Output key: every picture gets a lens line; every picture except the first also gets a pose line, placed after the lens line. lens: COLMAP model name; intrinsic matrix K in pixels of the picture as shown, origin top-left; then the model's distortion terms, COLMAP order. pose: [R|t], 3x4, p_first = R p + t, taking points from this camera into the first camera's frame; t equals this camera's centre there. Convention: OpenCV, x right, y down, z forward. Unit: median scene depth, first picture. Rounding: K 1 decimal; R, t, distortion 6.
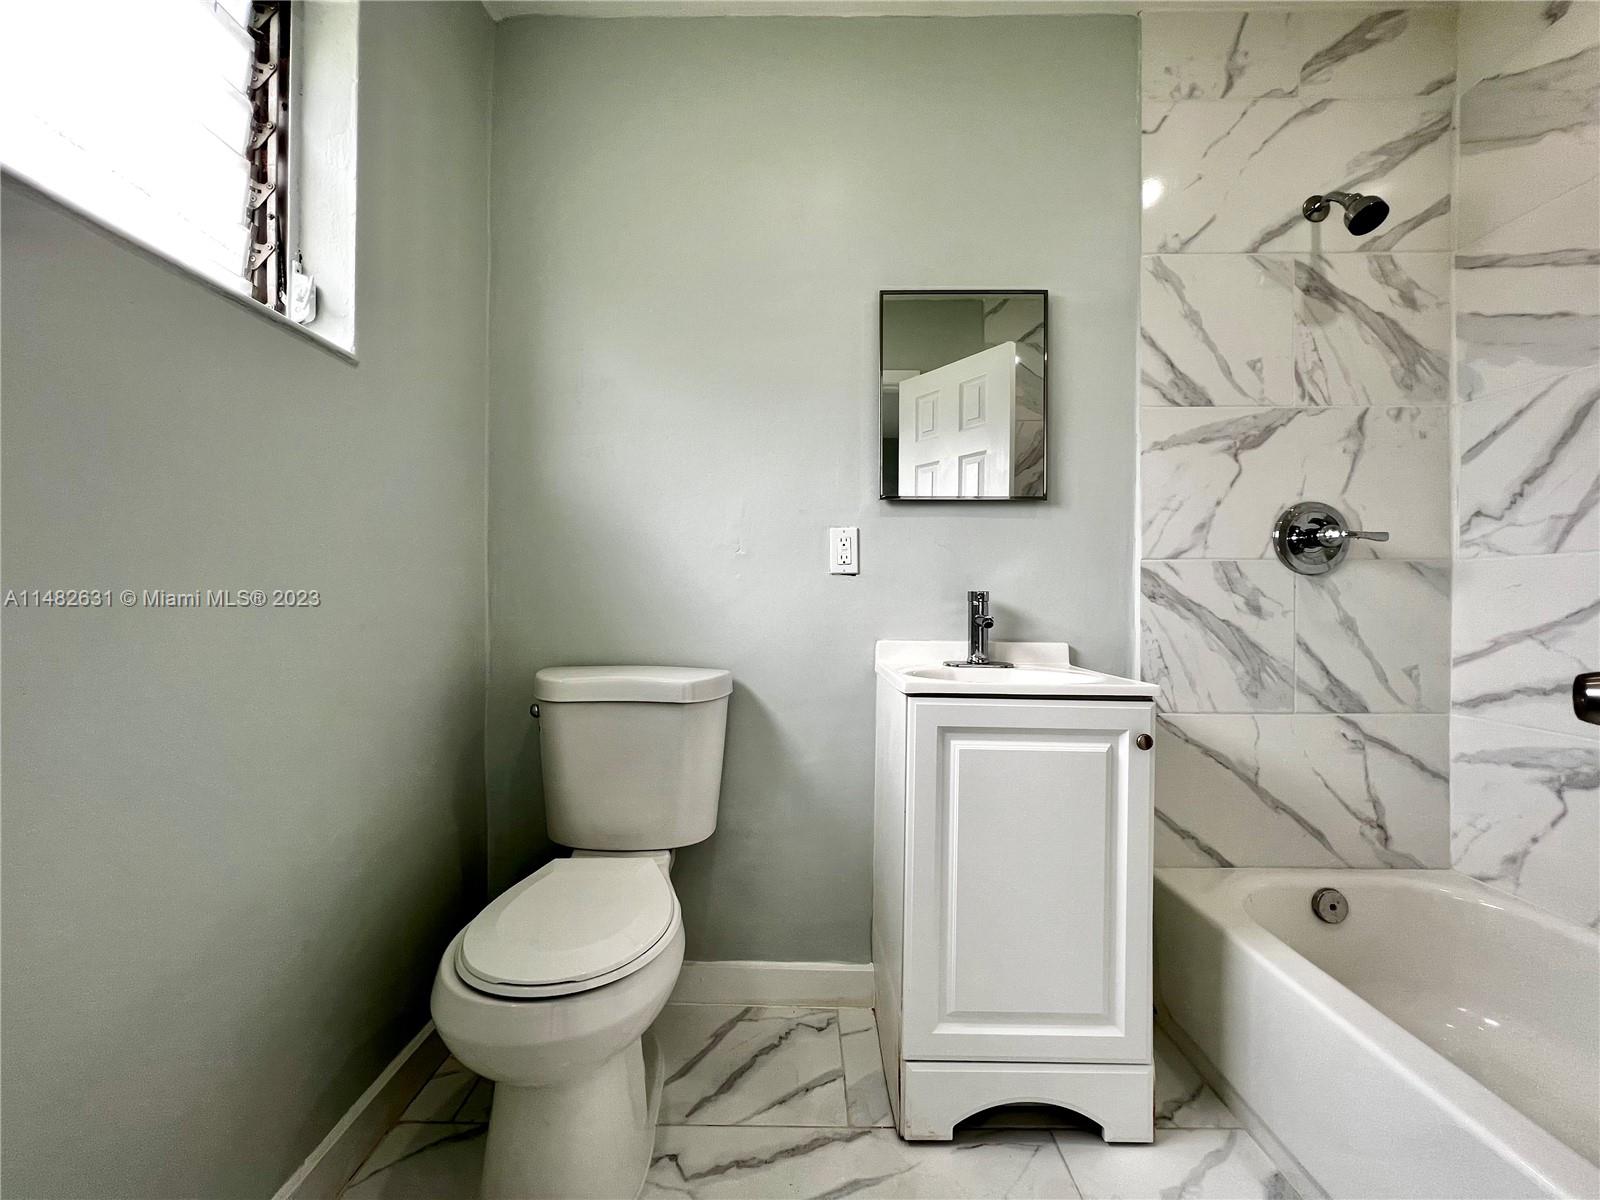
lens RADIAL K [[640.7, 0, 797.1], [0, 640.7, 599.1], [0, 0, 1]] dist [-0.001153, 0.000487]
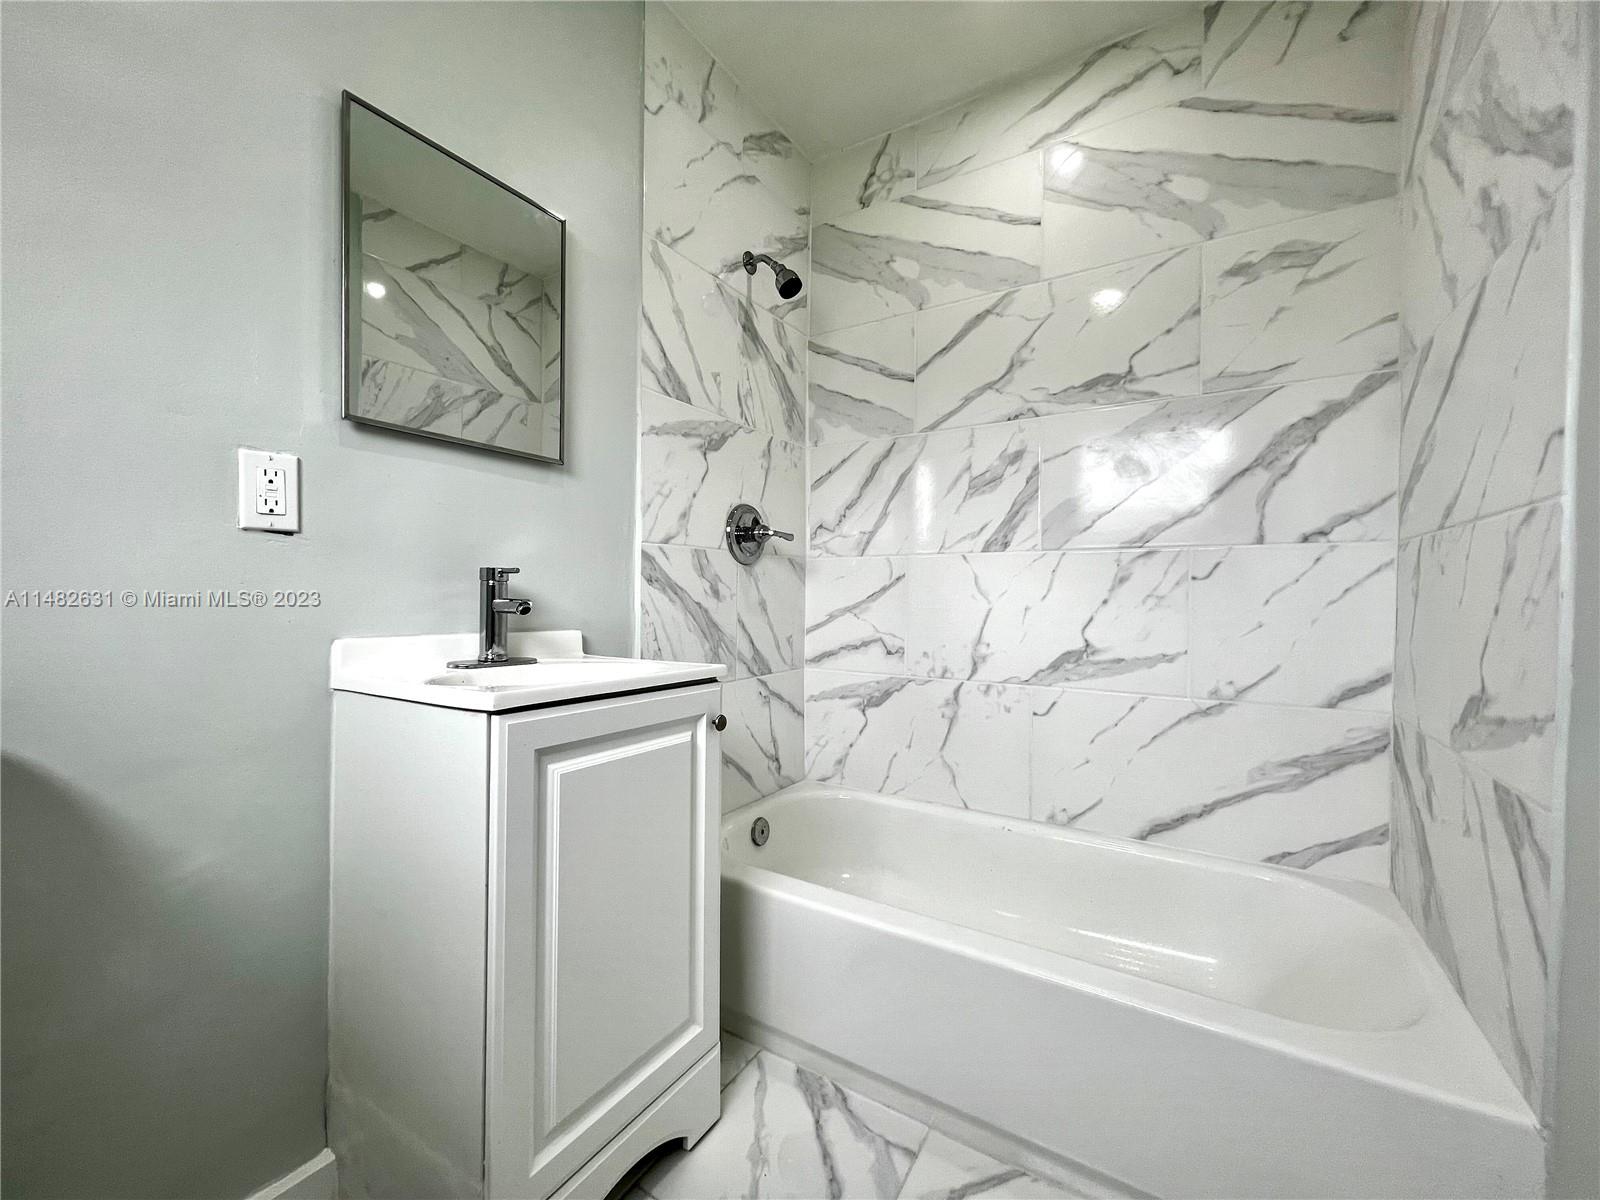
lens RADIAL K [[640.7, 0, 797.1], [0, 640.7, 599.1], [0, 0, 1]] dist [-0.001153, 0.000487]
pose [[0.526856, -0.004325, 0.849943, -0.176286], [-0.007386, 0.999926, 0.009666, 0.014825], [-0.849922, -0.011370, 0.526785, 0.277541]]
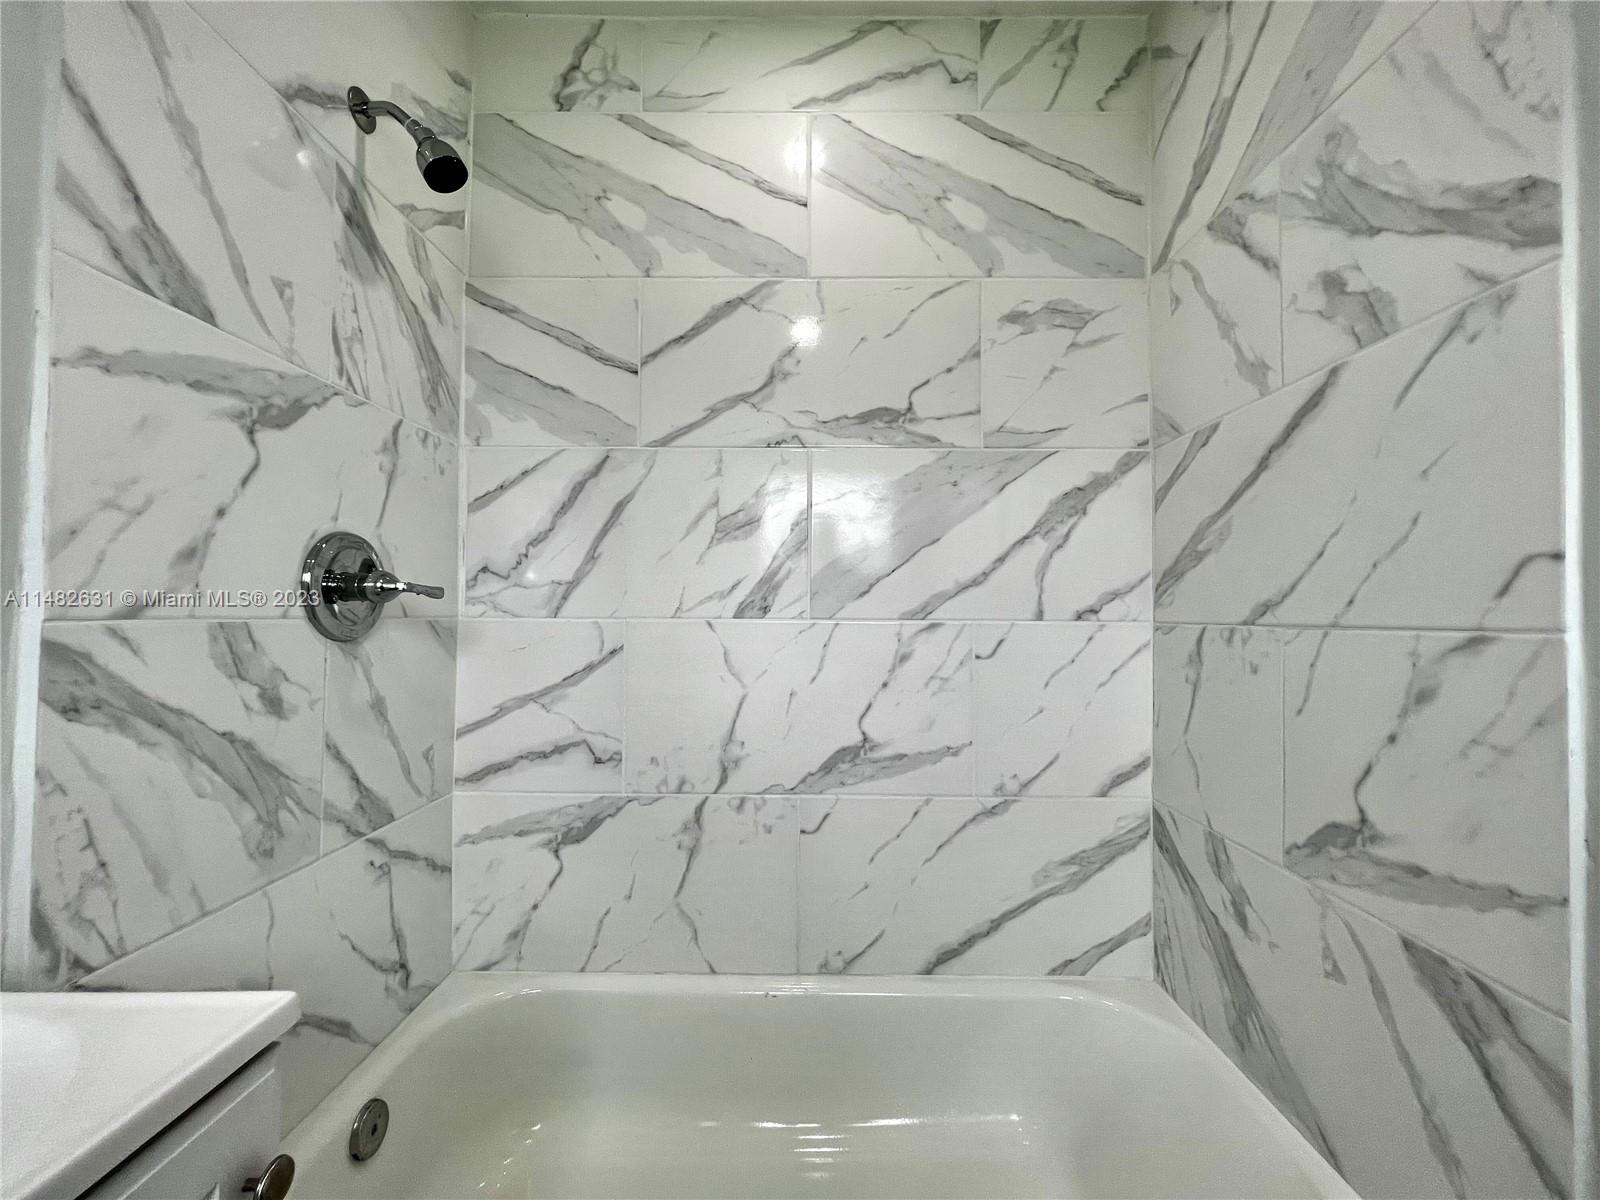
lens RADIAL K [[640.7, 0, 797.1], [0, 640.7, 599.1], [0, 0, 1]] dist [-0.001153, 0.000487]
pose [[0.004291, 0.022743, 0.999732, 0.134080], [-0.008580, 0.999705, -0.022705, -0.070642], [-0.999954, -0.008481, 0.004485, 0.523120]]
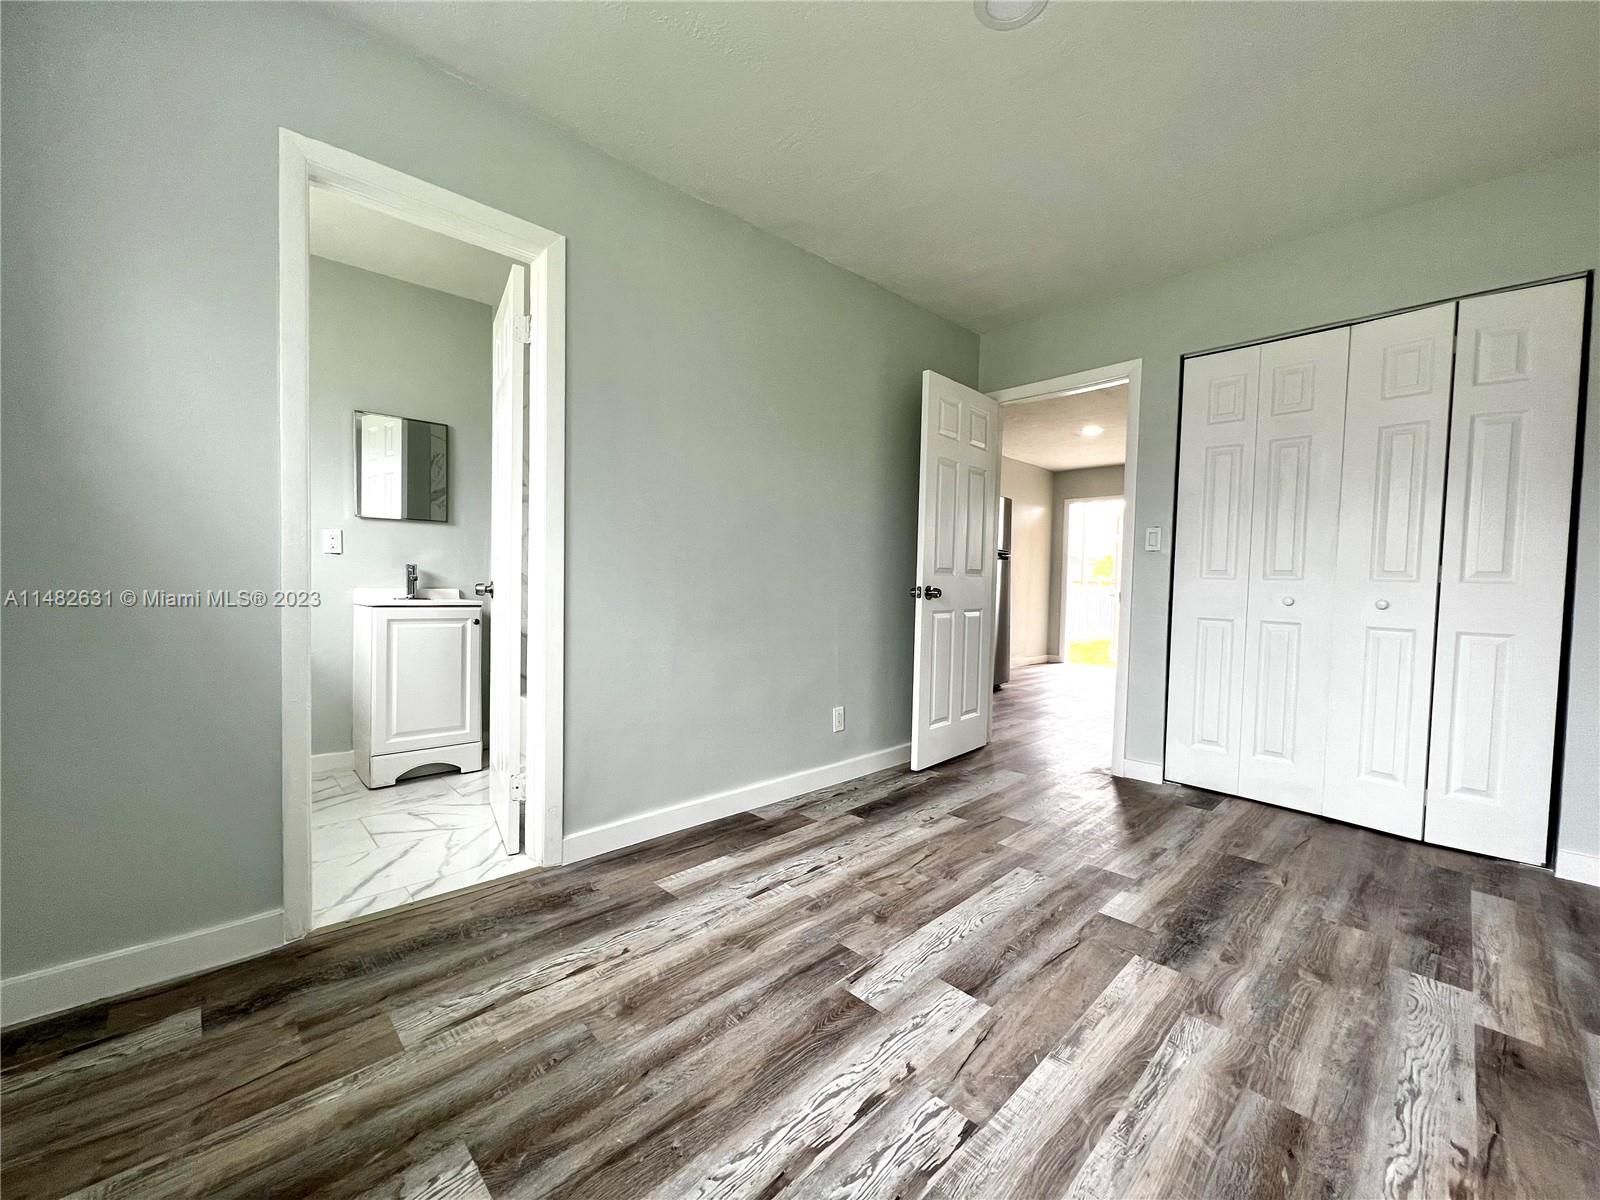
lens RADIAL K [[633.8, 0, 793.8], [0, 633.8, 610.4], [0, 0, 1]] dist [-0.002648, 0.000177]
pose [[0.725642, -0.017874, 0.687840, -0.235567], [-0.020908, 0.998628, 0.048007, 0.014238], [-0.687755, -0.049218, 0.724273, -1.364201]]
